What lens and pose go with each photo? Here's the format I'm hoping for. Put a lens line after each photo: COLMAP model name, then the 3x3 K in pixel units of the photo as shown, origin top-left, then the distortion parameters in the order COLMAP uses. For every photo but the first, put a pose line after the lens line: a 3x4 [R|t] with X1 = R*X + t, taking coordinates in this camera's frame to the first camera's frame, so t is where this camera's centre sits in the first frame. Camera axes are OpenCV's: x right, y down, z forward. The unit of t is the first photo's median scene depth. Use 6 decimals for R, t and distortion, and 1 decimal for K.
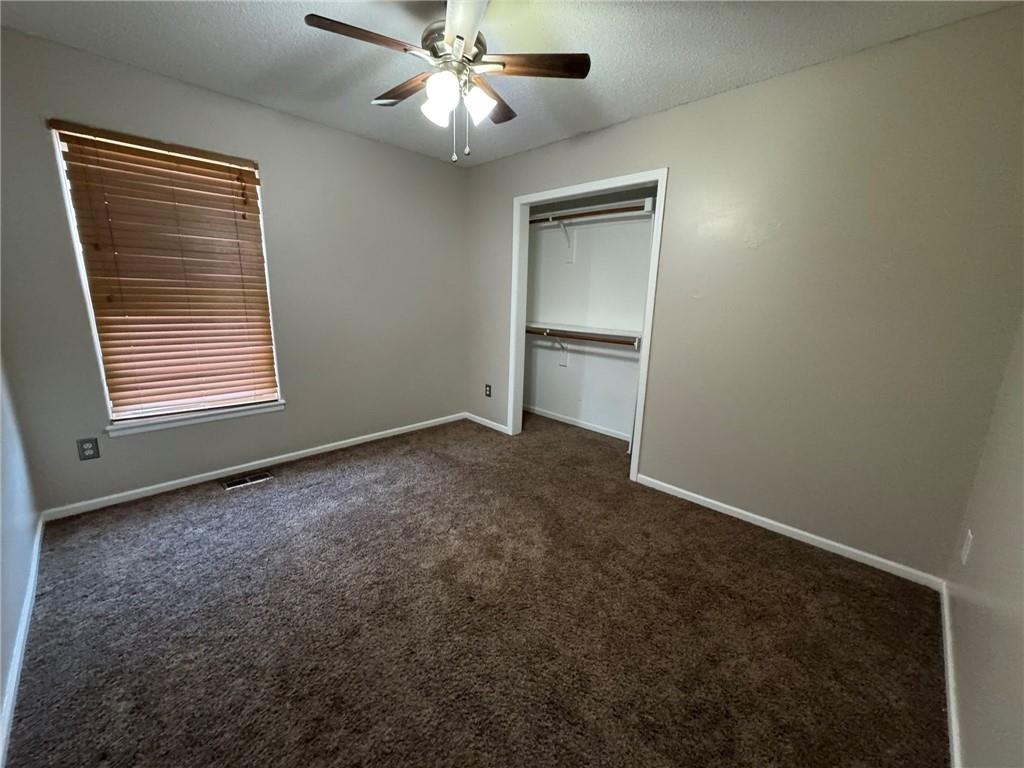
lens RADIAL K [[408.5, 0, 512.0], [0, 408.5, 384.0], [0, 0, 1]] dist [-0.001102, -0.000338]
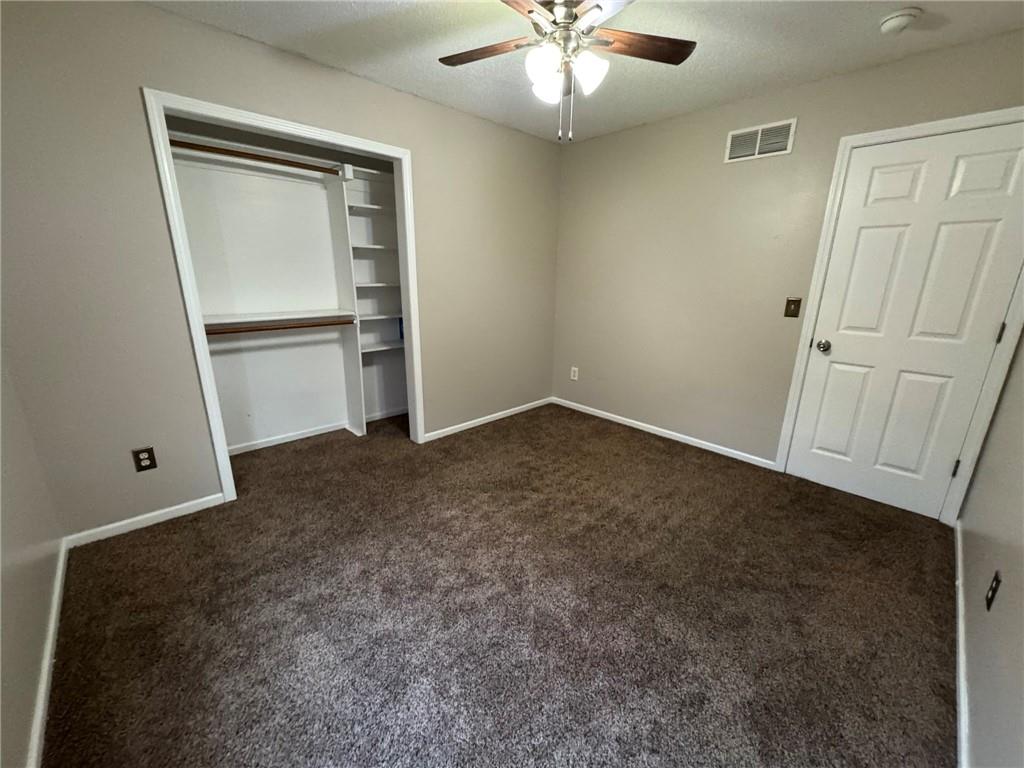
lens RADIAL K [[408.5, 0, 512.0], [0, 408.5, 384.0], [0, 0, 1]] dist [-0.001102, -0.000338]
pose [[0.028734, -0.290576, 0.956420, -0.639327], [0.203438, 0.938490, 0.279016, -0.153757], [-0.978666, 0.186555, 0.086081, 0.592008]]
